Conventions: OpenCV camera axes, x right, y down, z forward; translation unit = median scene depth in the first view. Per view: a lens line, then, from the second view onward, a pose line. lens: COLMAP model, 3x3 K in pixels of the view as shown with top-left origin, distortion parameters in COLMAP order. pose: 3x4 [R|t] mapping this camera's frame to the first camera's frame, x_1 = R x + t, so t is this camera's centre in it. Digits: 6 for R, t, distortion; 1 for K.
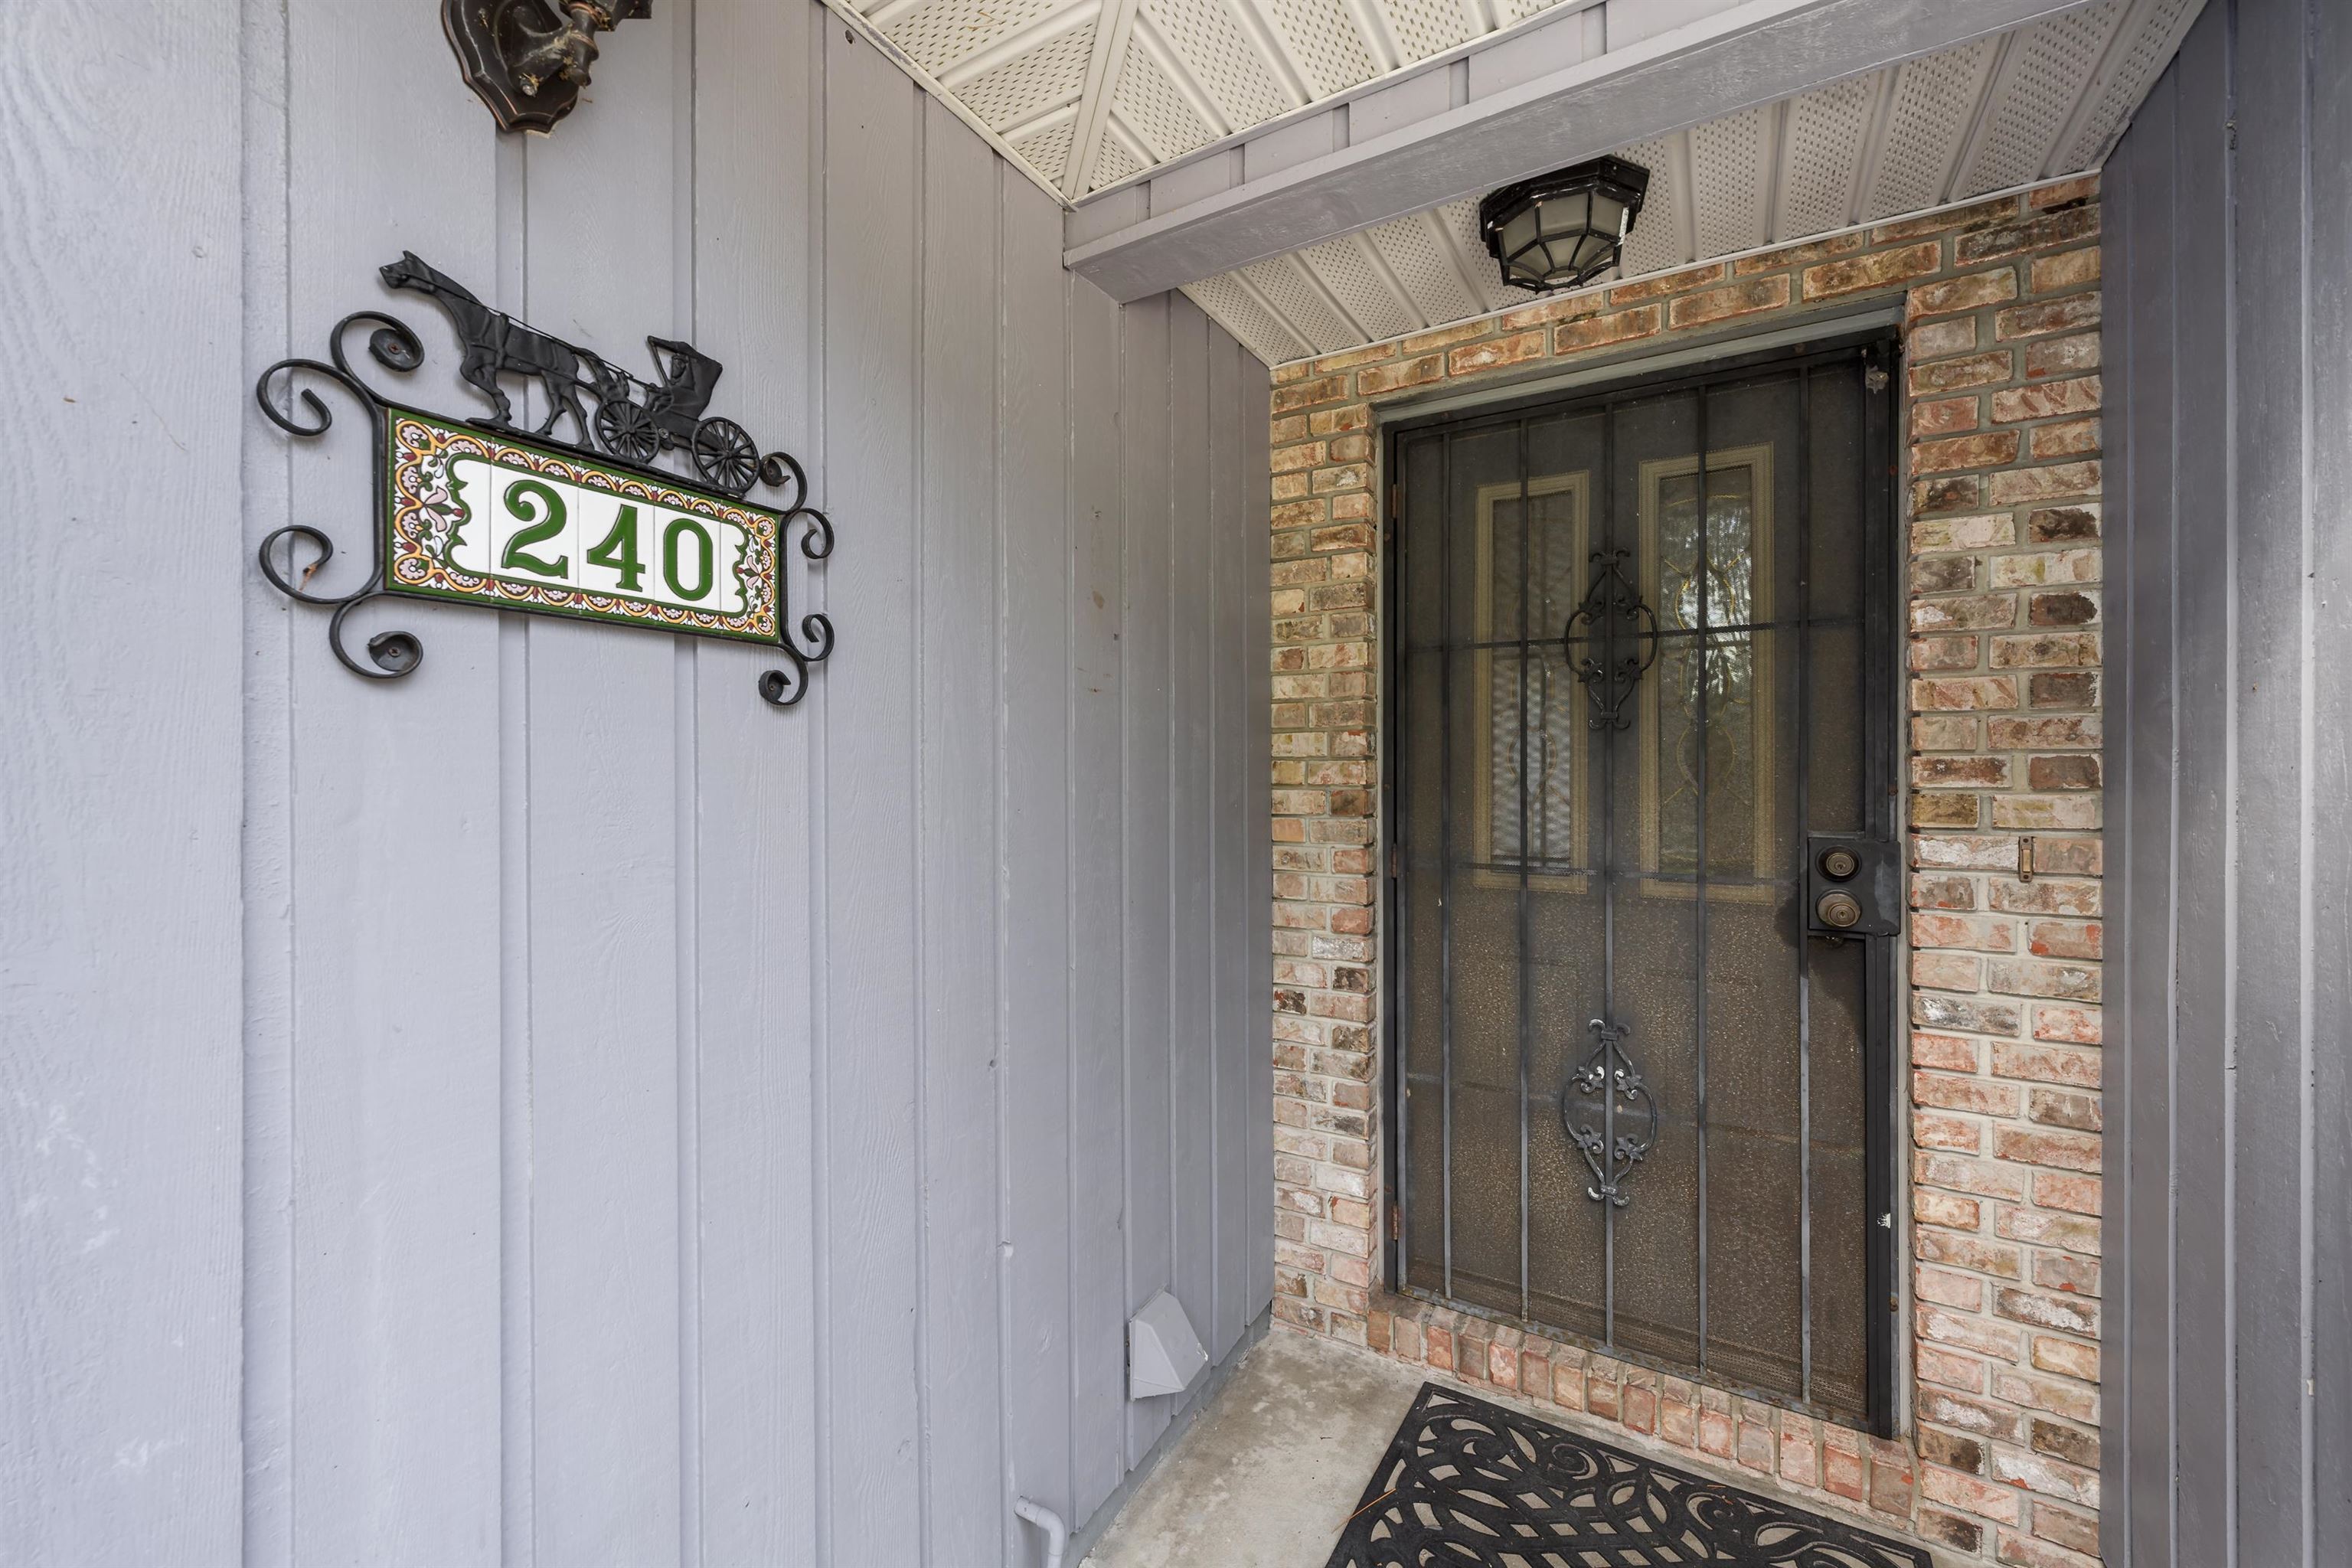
lens RADIAL K [[939.7, 0, 1167.0], [0, 939.7, 771.9], [0, 0, 1]] dist [-0.002060, -0.000116]
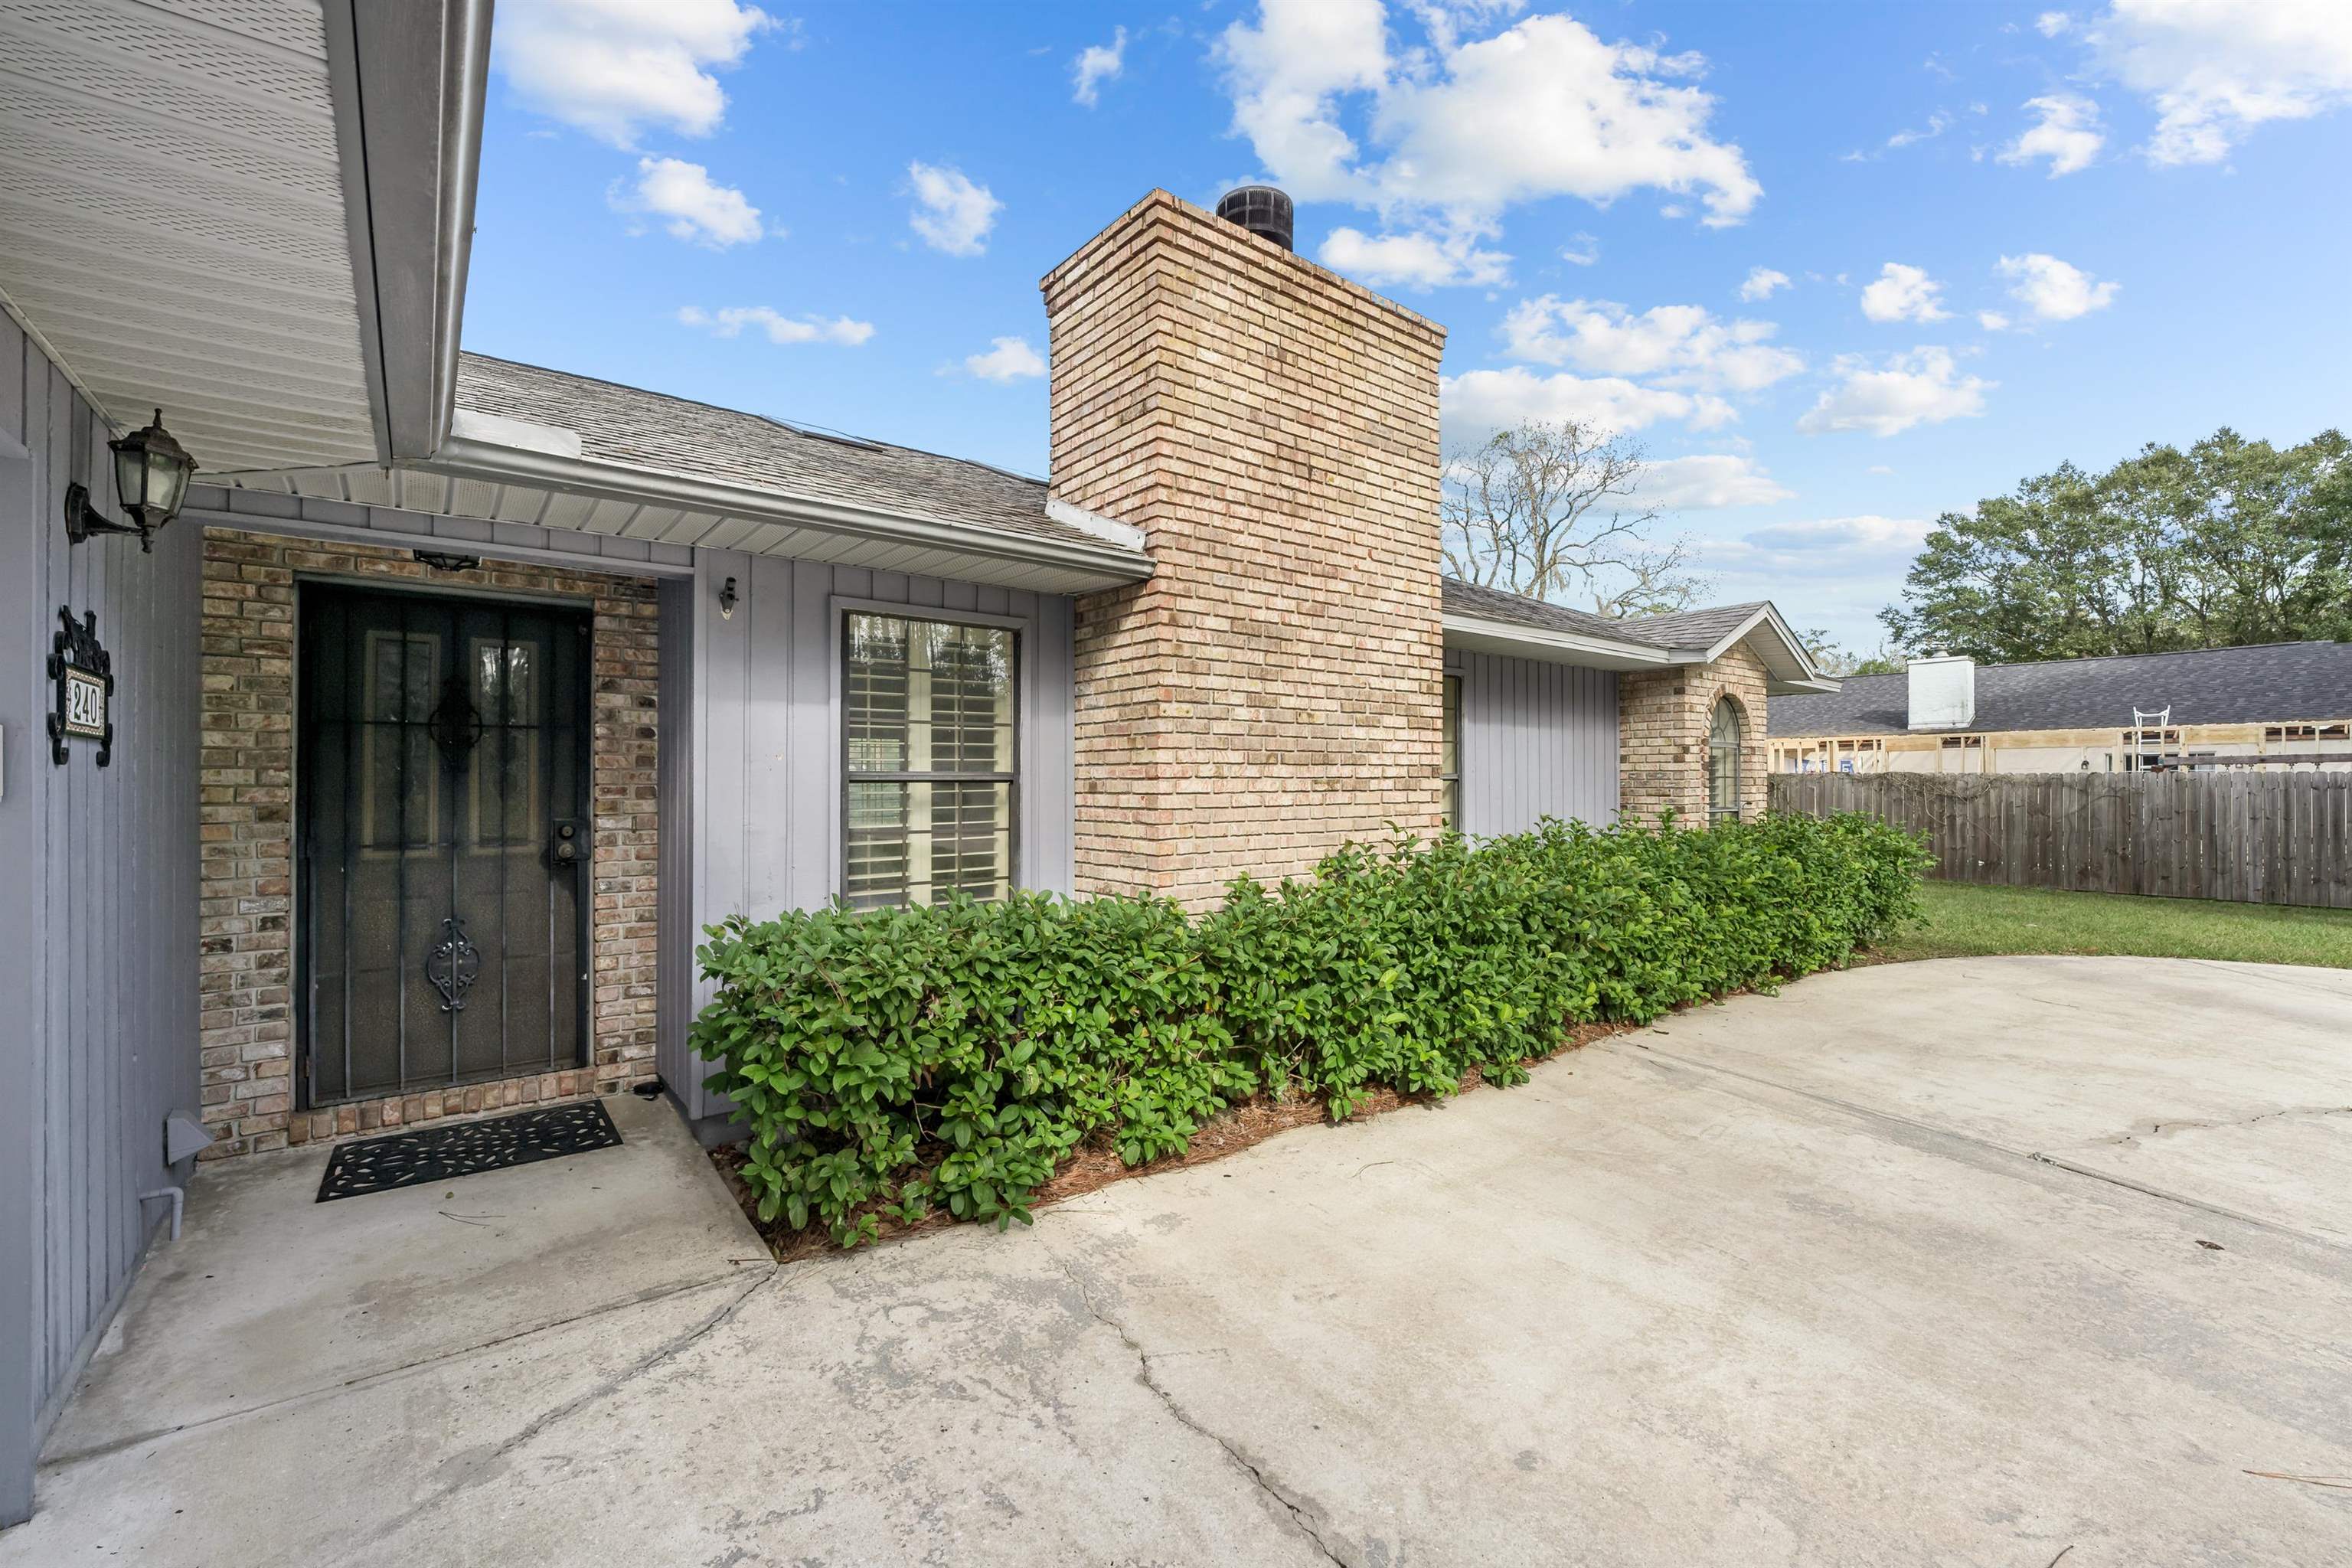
lens RADIAL K [[939.7, 0, 1167.0], [0, 939.7, 771.9], [0, 0, 1]] dist [-0.002060, -0.000116]
pose [[0.362966, 0.009450, 0.931755, -0.805684], [0.000958, 0.999944, -0.010515, -0.021446], [-0.931802, 0.004710, 0.362937, -1.086540]]
